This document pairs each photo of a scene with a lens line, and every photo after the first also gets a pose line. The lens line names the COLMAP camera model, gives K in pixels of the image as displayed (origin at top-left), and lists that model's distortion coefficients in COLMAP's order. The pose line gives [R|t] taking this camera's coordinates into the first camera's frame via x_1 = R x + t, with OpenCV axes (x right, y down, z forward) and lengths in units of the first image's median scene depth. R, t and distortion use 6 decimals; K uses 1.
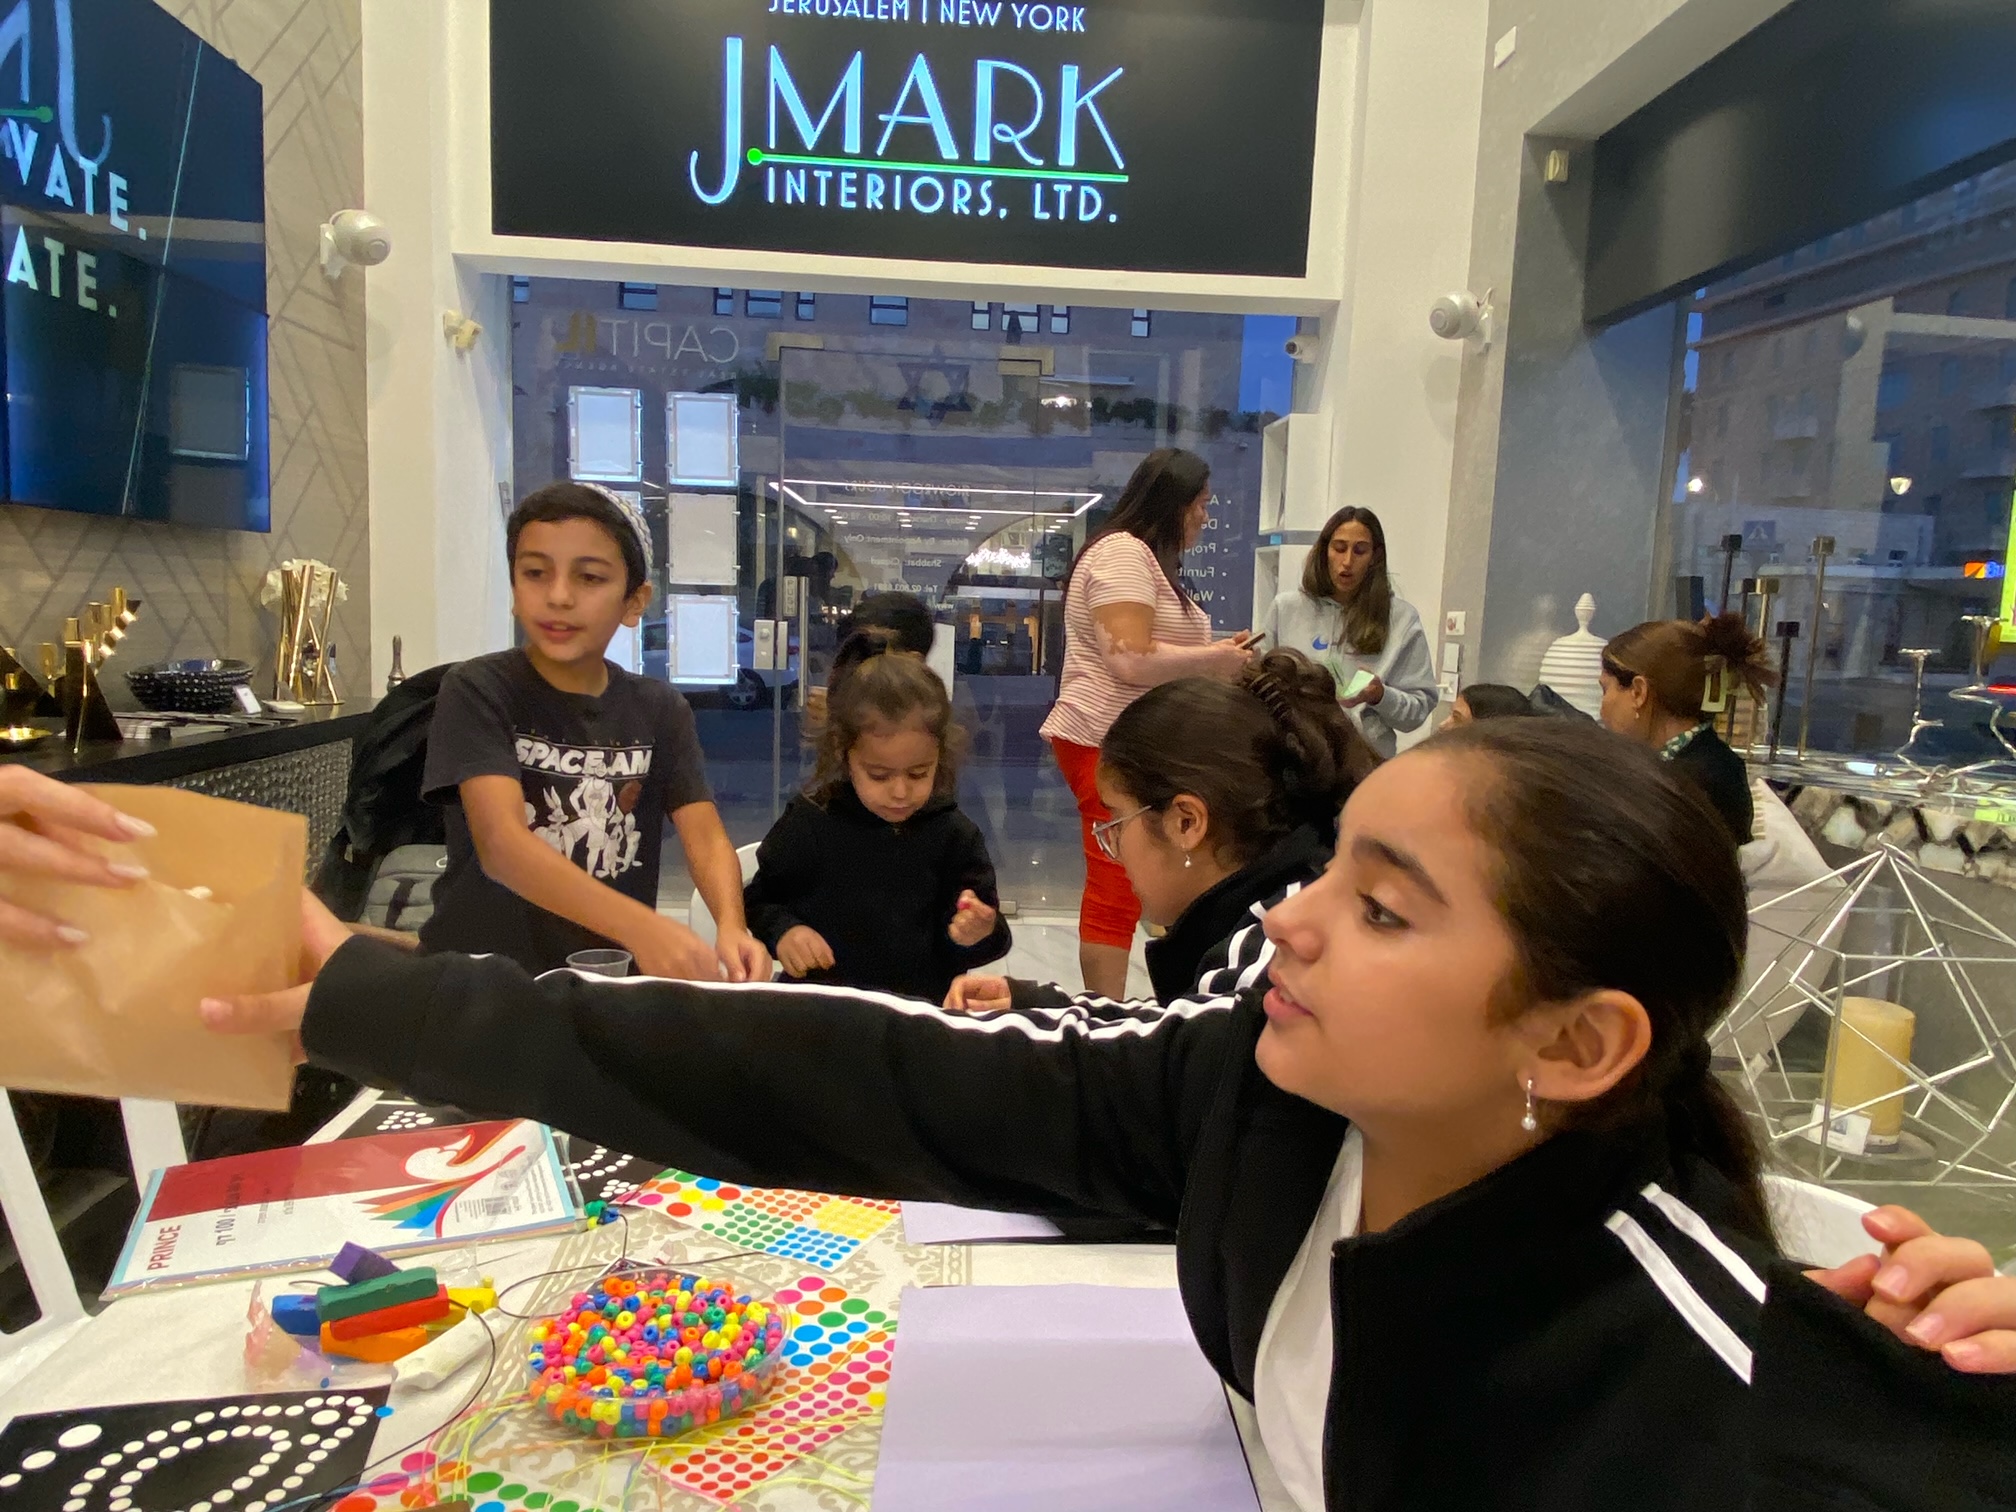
lens RADIAL K [[1293.0, 0, 1008.0], [0, 1293.0, 756.0], [0, 0, 1]] dist [-0.000017, 0.000378]
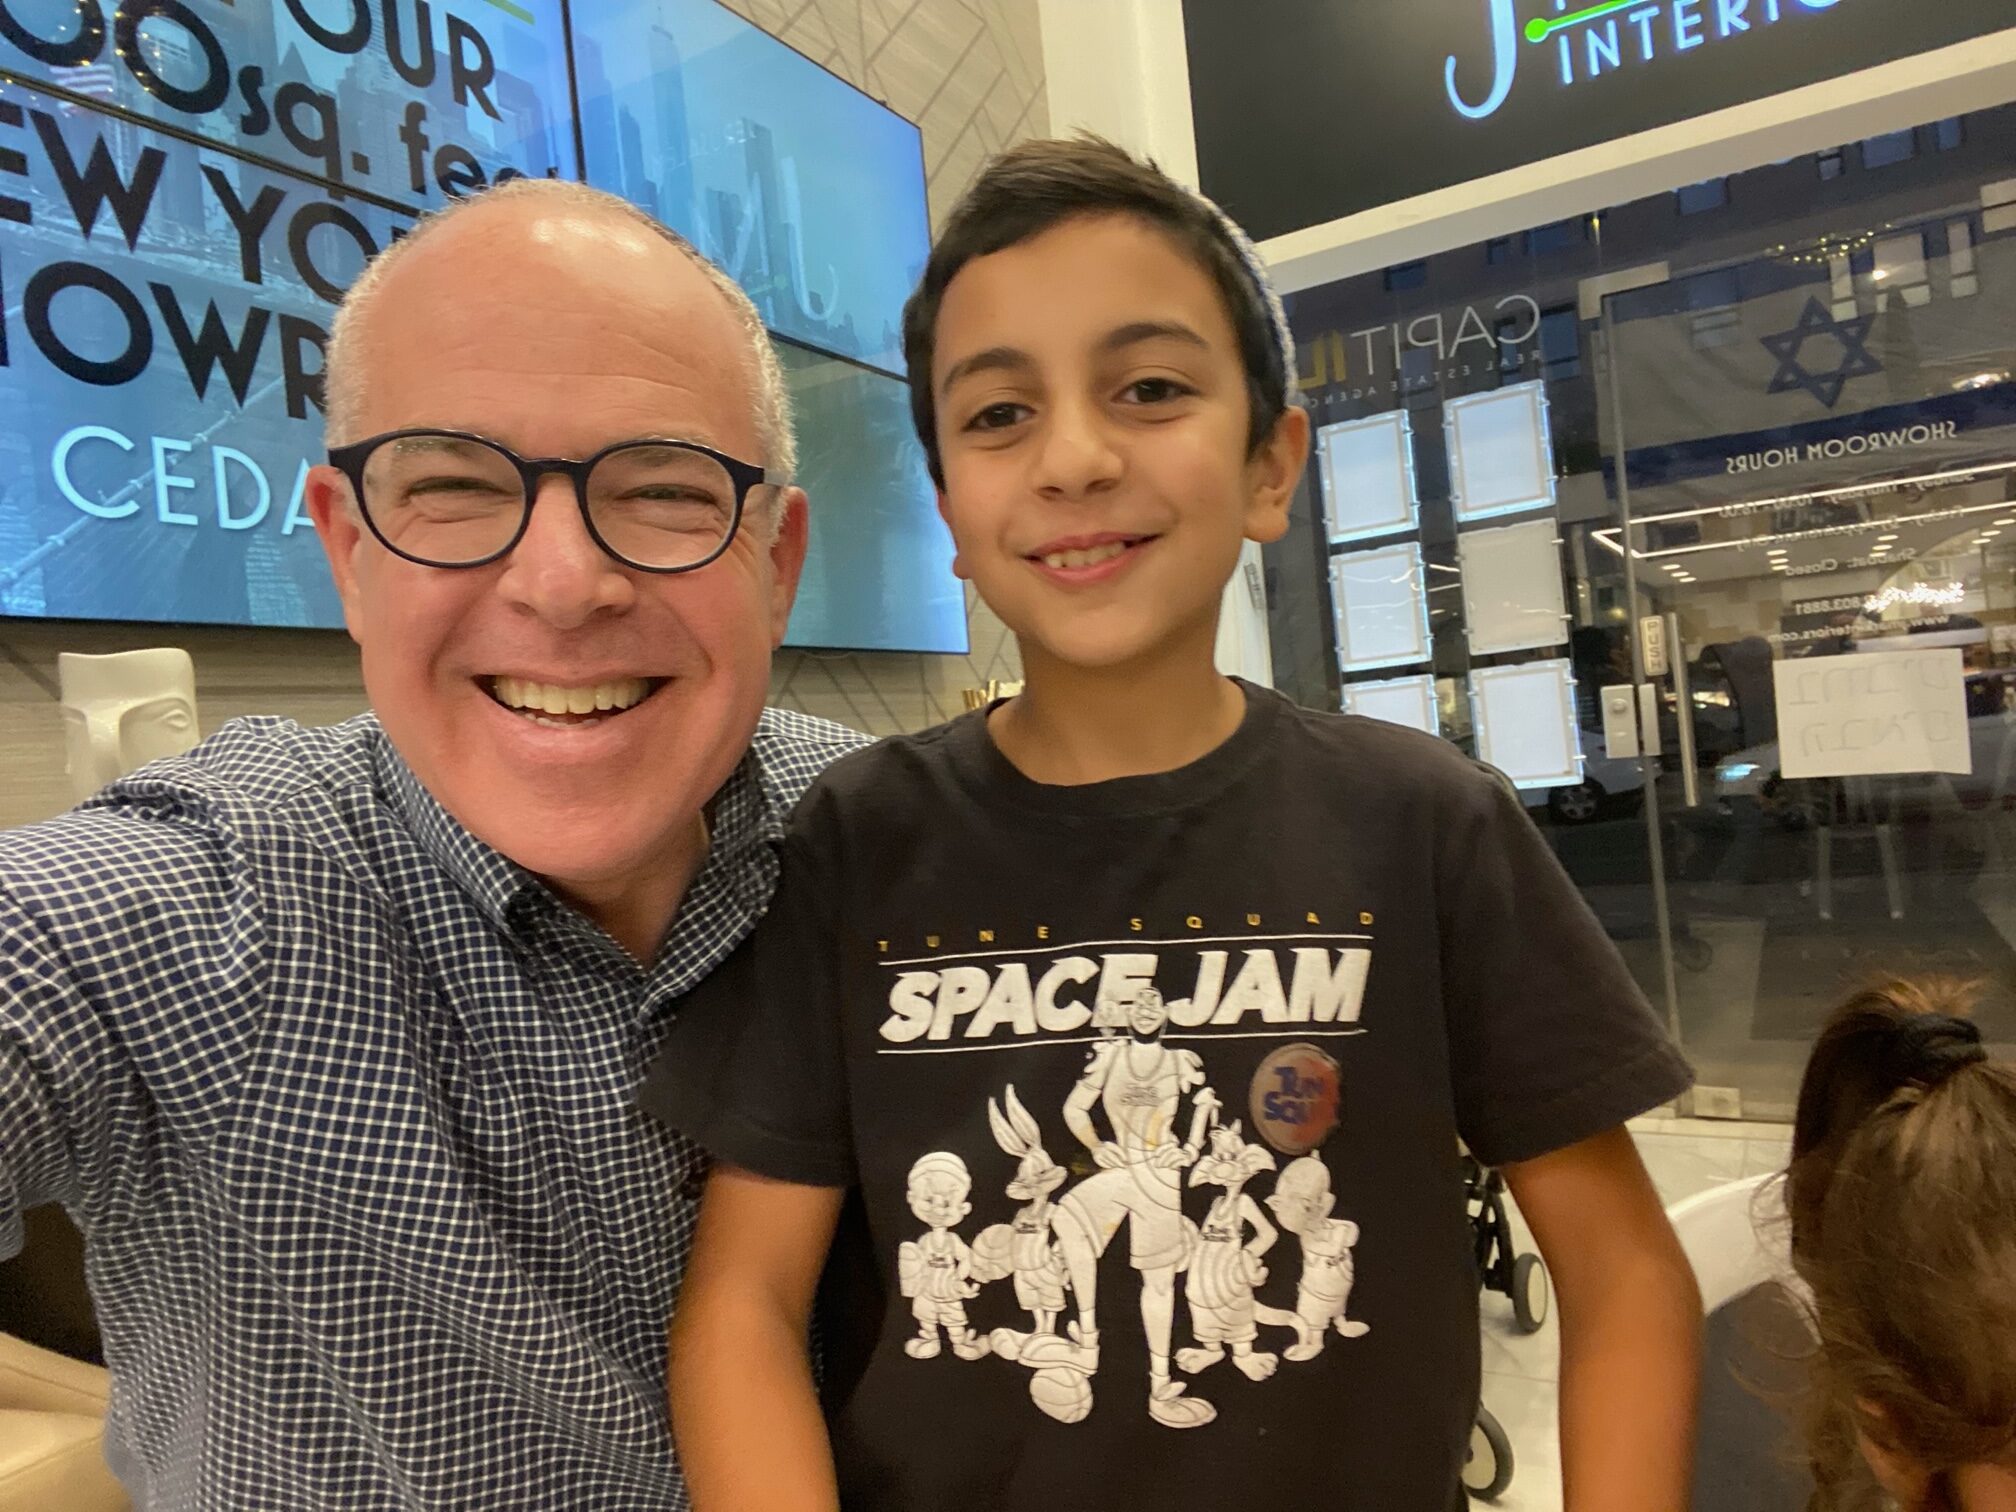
lens RADIAL K [[1342.2, 0, 1006.2], [0, 1342.2, 790.3], [0, 0, 1]] dist [0.002102, -0.037139]
pose [[0.819798, -0.096782, -0.564416, -0.064594], [0.052385, 0.994157, -0.094384, -0.003991], [0.570252, 0.047809, 0.820077, 0.268167]]
